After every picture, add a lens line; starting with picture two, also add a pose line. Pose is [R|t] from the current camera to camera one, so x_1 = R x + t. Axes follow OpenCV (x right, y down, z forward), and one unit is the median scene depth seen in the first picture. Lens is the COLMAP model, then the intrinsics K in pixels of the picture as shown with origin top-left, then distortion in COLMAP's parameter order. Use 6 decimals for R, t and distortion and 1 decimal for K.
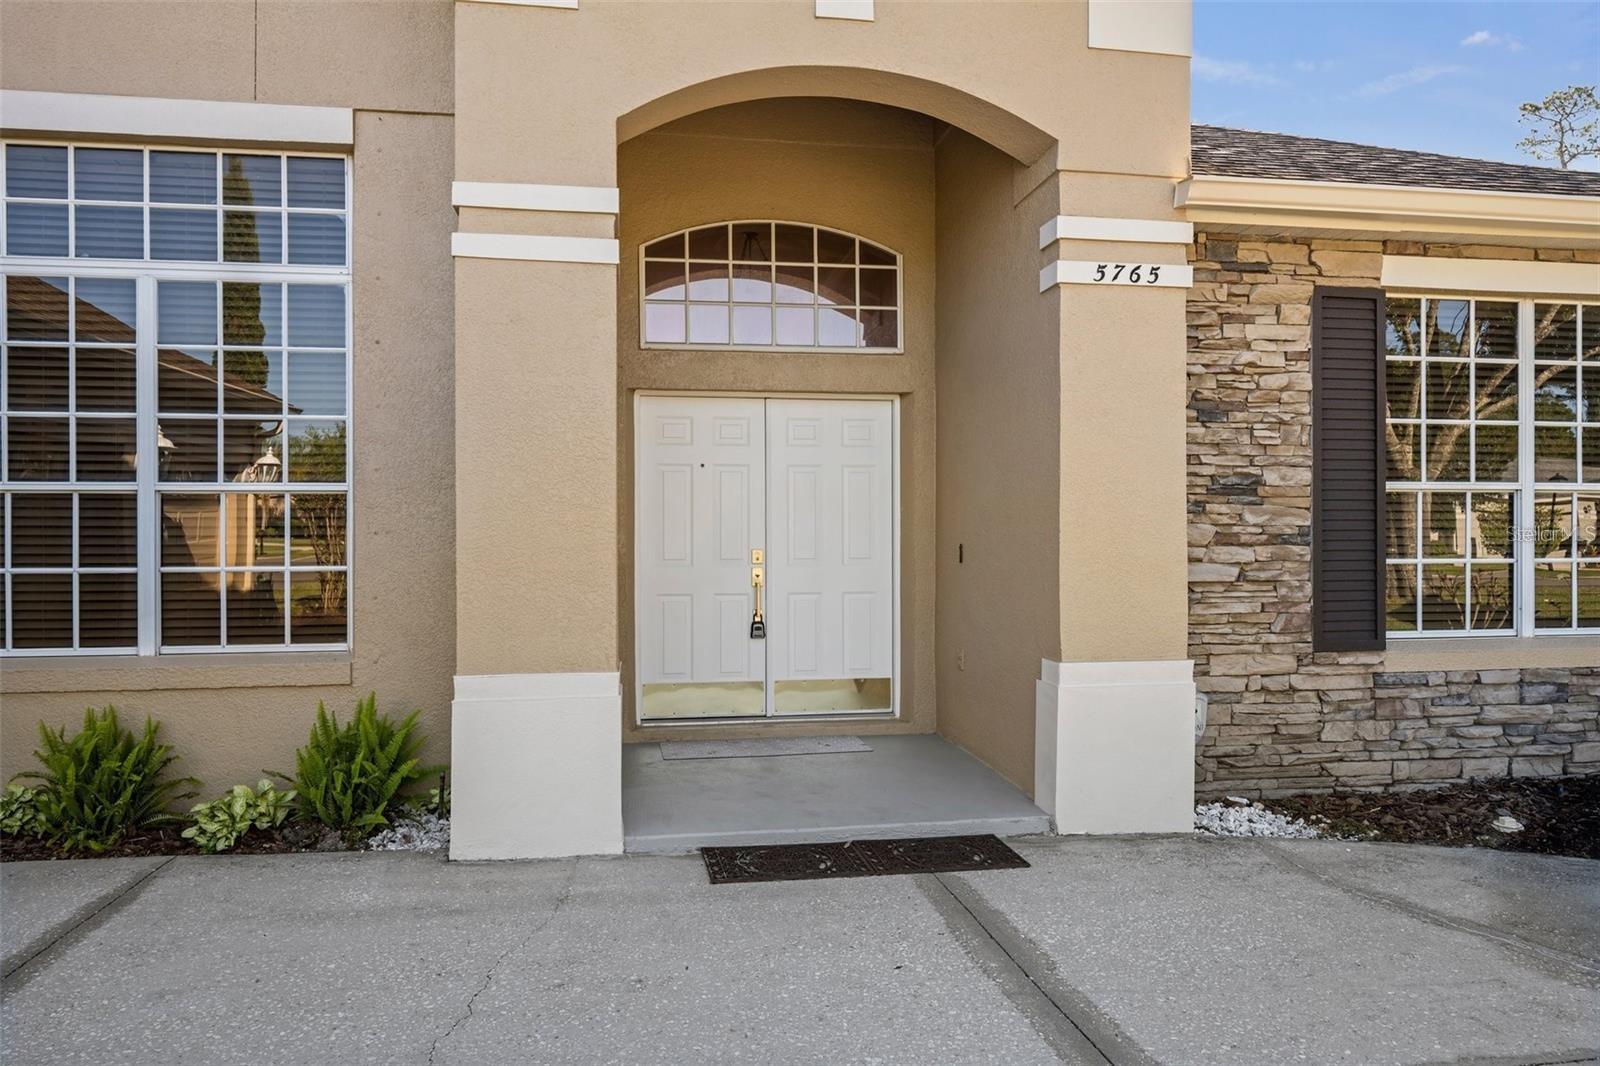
lens RADIAL K [[1111.3, 0, 797.6], [0, 1111.3, 530.7], [0, 0, 1]] dist [0.005243, 0.000248]
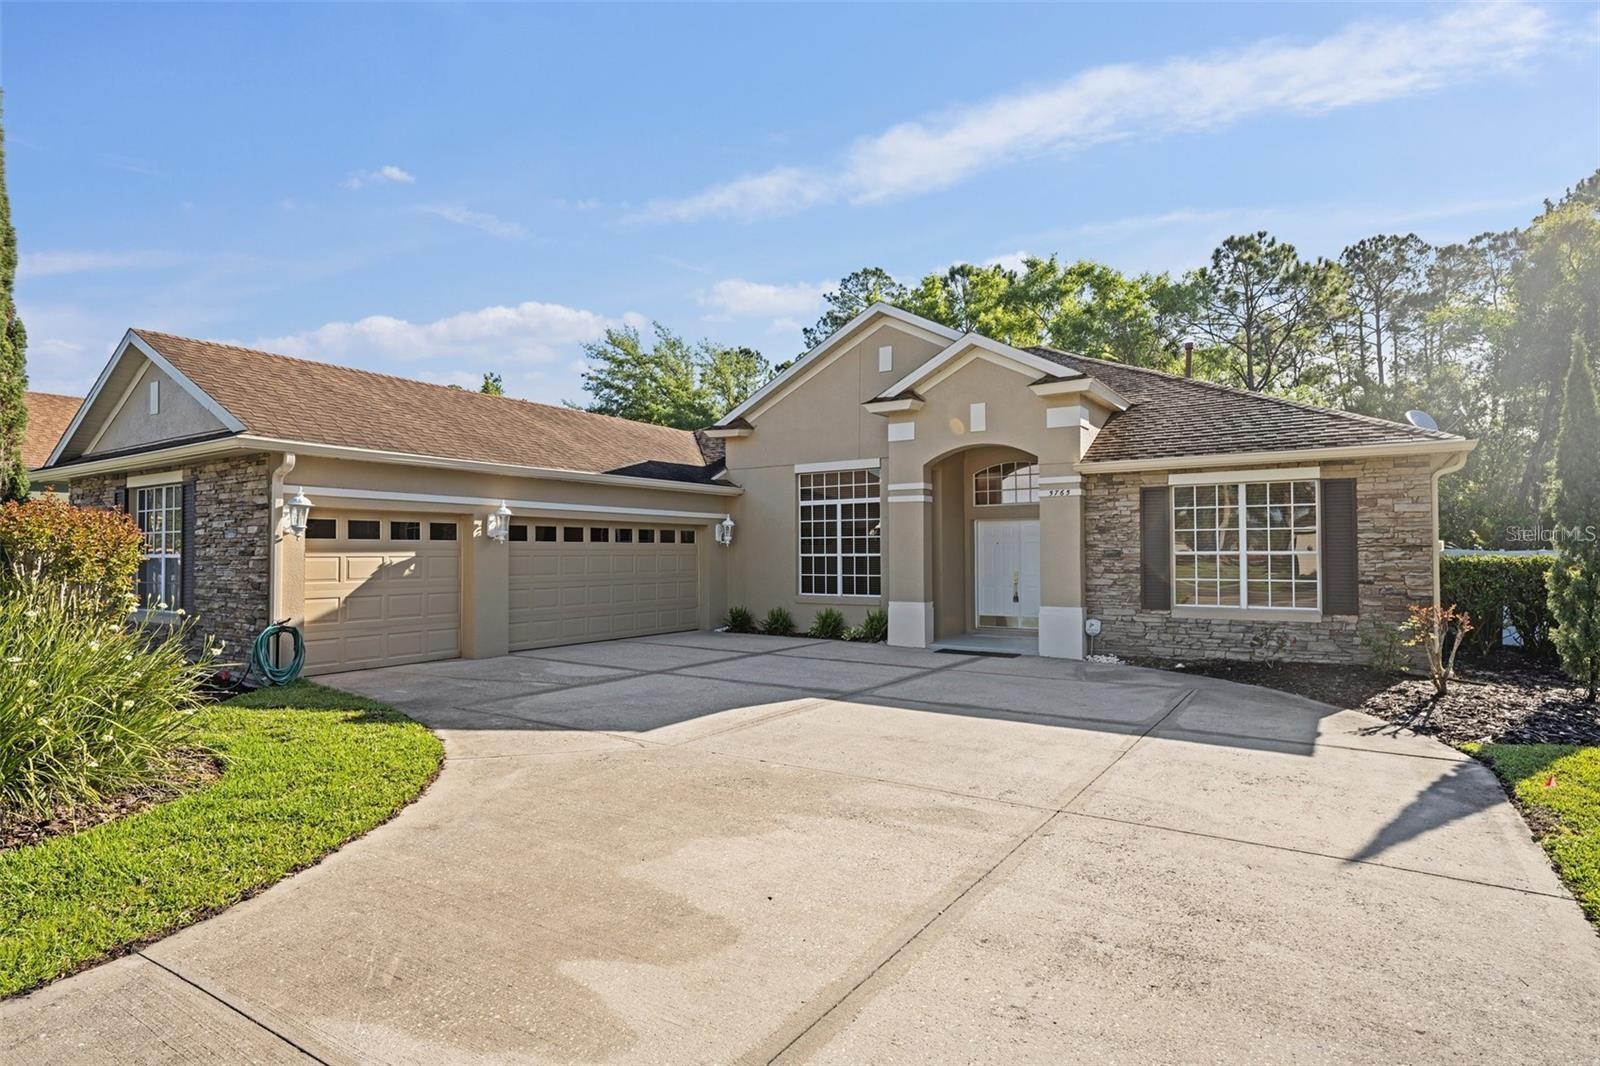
lens RADIAL K [[849.5, 0, 795.9], [0, 849.5, 535.7], [0, 0, 1]] dist [0.004719, 0.000382]
pose [[0.736463, -0.015802, -0.676293, 1.351094], [-0.002100, 0.999669, -0.025645, -0.028584], [0.676474, 0.020307, 0.736186, -1.345910]]
